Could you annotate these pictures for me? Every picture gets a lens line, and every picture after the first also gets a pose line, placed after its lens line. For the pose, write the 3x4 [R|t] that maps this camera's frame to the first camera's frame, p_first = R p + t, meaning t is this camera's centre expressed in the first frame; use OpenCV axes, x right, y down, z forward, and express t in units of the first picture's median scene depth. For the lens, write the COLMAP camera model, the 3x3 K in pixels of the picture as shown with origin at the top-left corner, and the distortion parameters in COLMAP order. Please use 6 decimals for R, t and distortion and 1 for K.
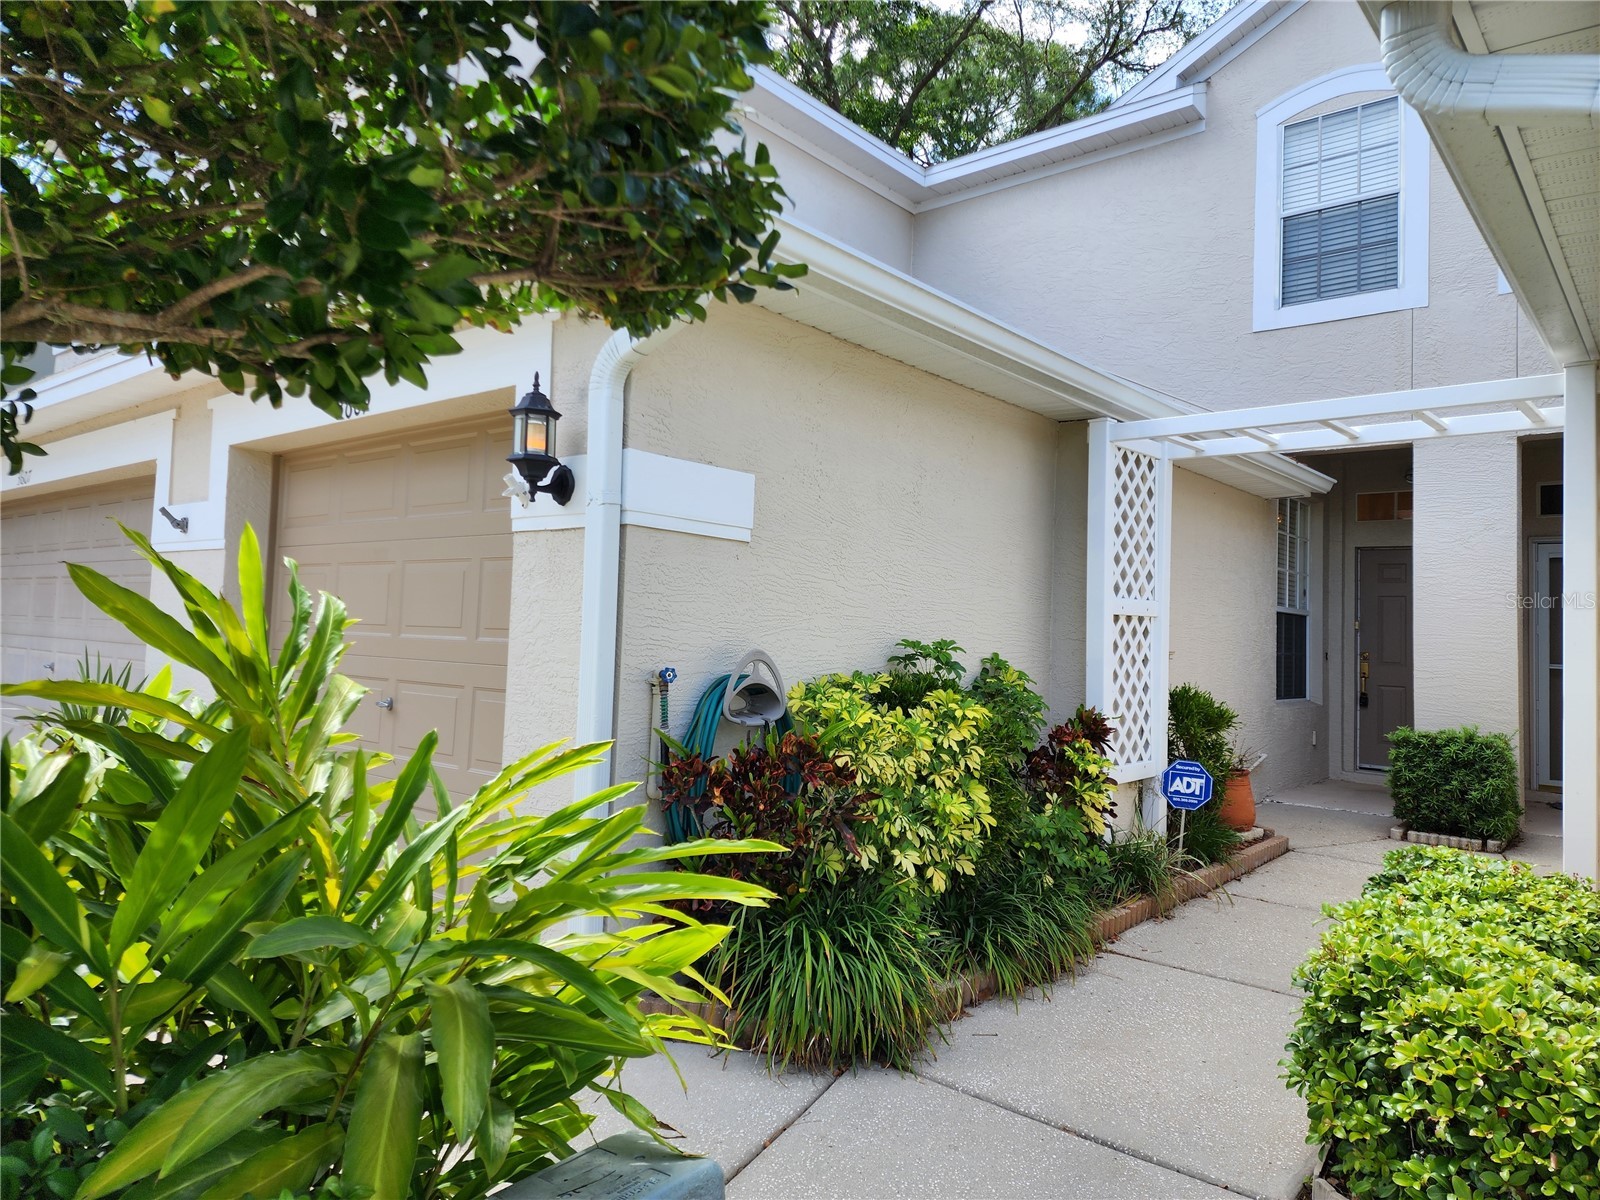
lens RADIAL K [[1077.6, 0, 797.7], [0, 1077.6, 587.4], [0, 0, 1]] dist [0.091604, -0.086108]
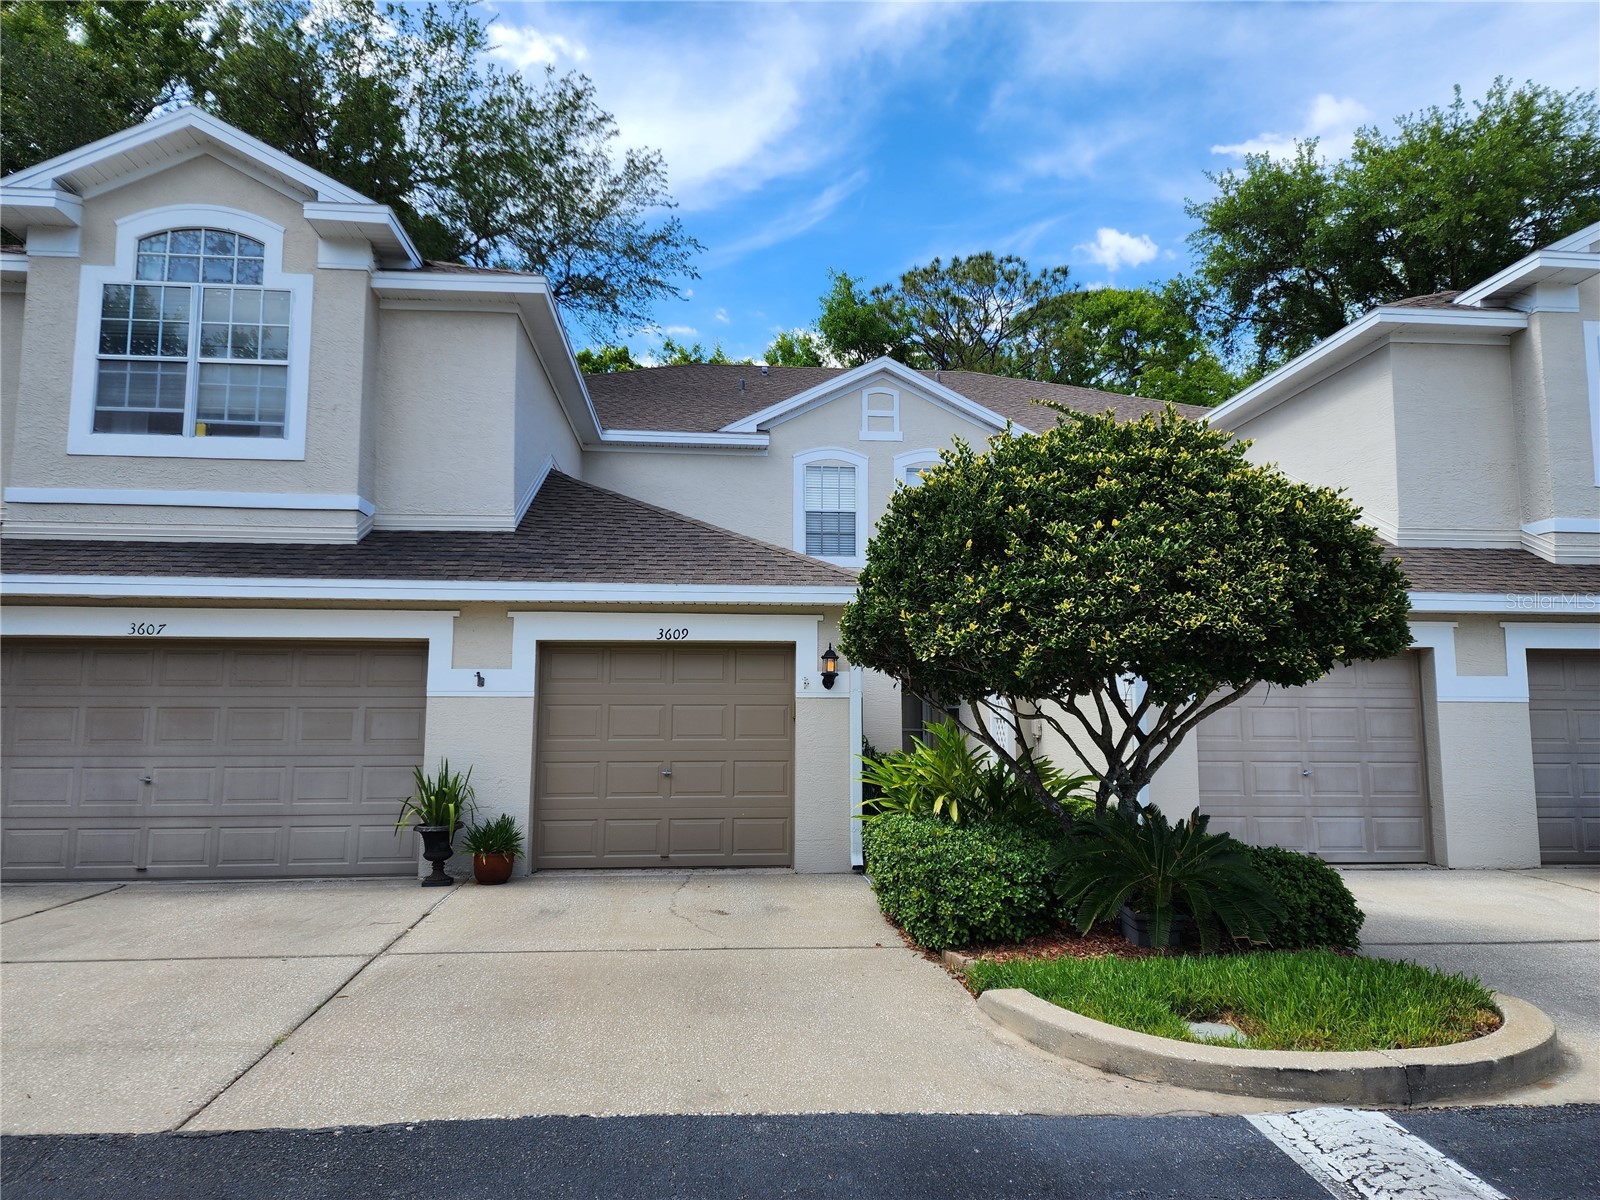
lens RADIAL K [[1077.6, 0, 797.7], [0, 1077.6, 587.4], [0, 0, 1]] dist [0.091604, -0.086108]
pose [[0.700105, 0.052701, 0.712092, -1.199755], [-0.014122, 0.998099, -0.059983, -0.090833], [-0.713900, 0.031938, 0.699519, -0.465362]]
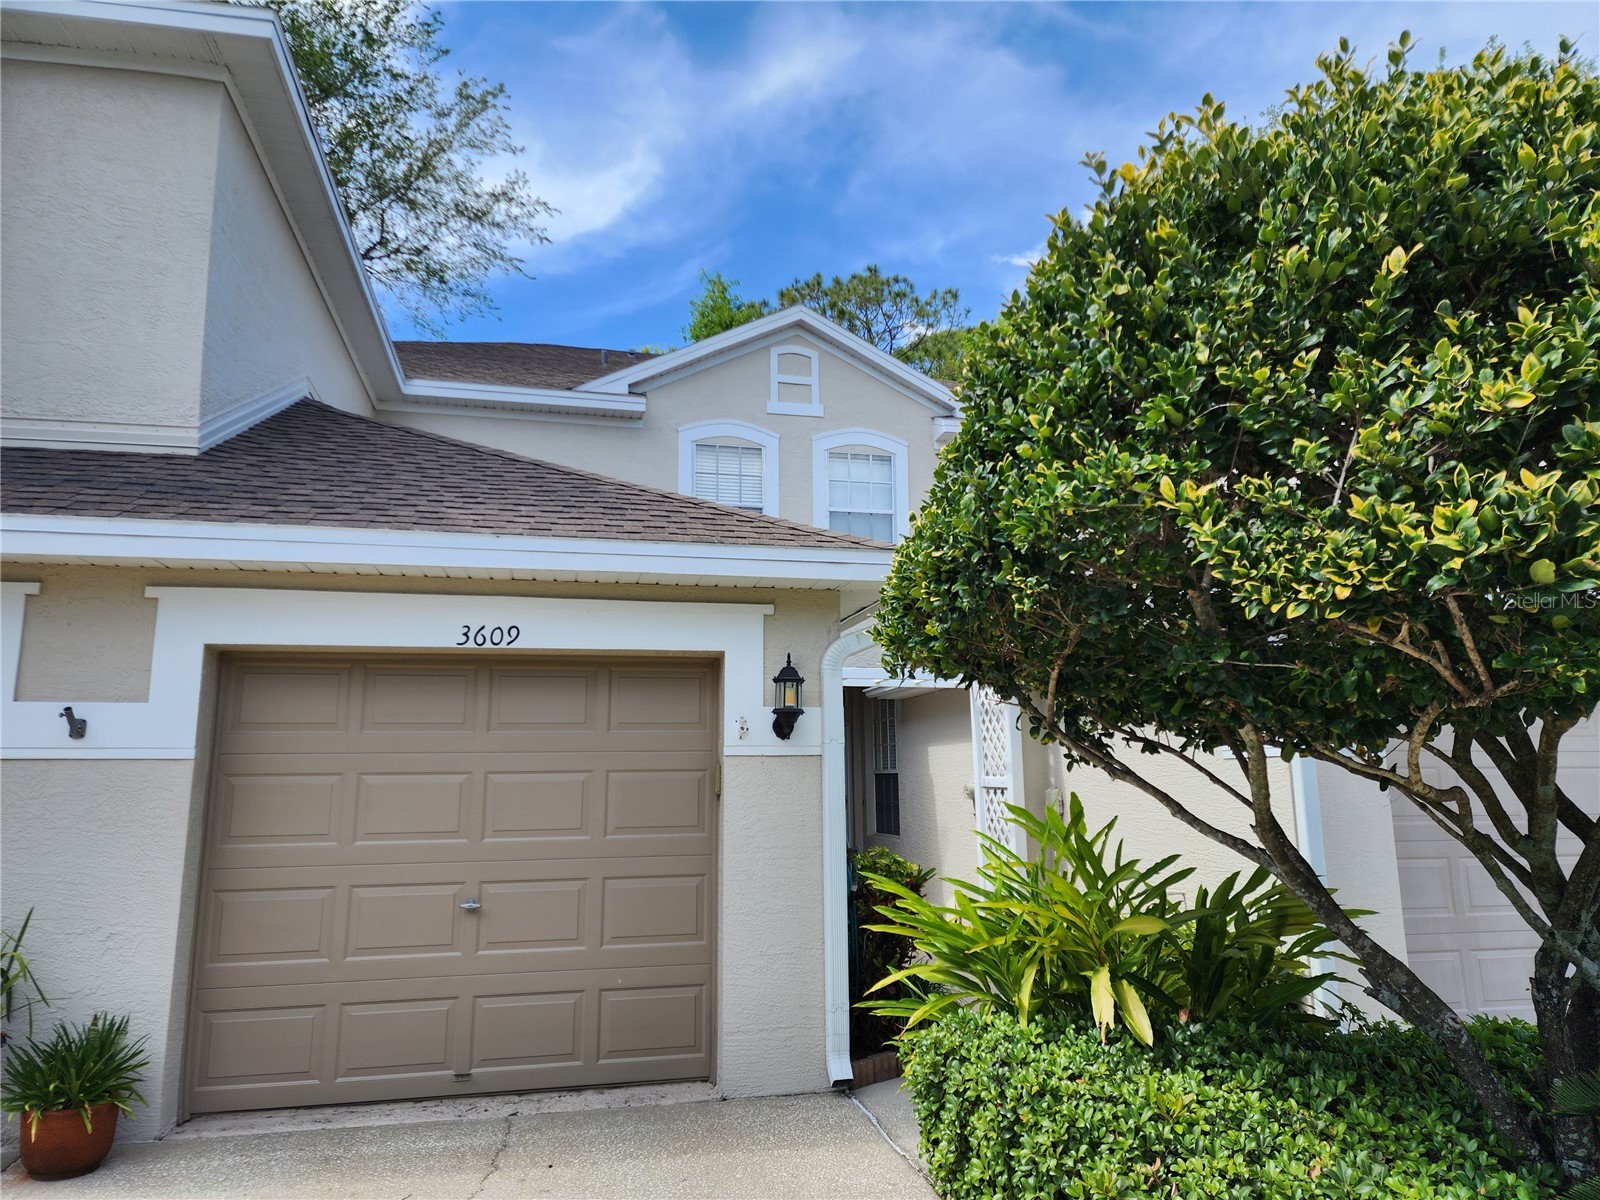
lens RADIAL K [[1056.5, 0, 784.3], [0, 1056.5, 599.7], [0, 0, 1]] dist [0.091129, -0.100696]
pose [[0.600546, 0.098080, 0.793552, -0.745896], [-0.012231, 0.993459, -0.113532, -0.055323], [-0.799497, 0.058476, 0.597818, 0.064839]]
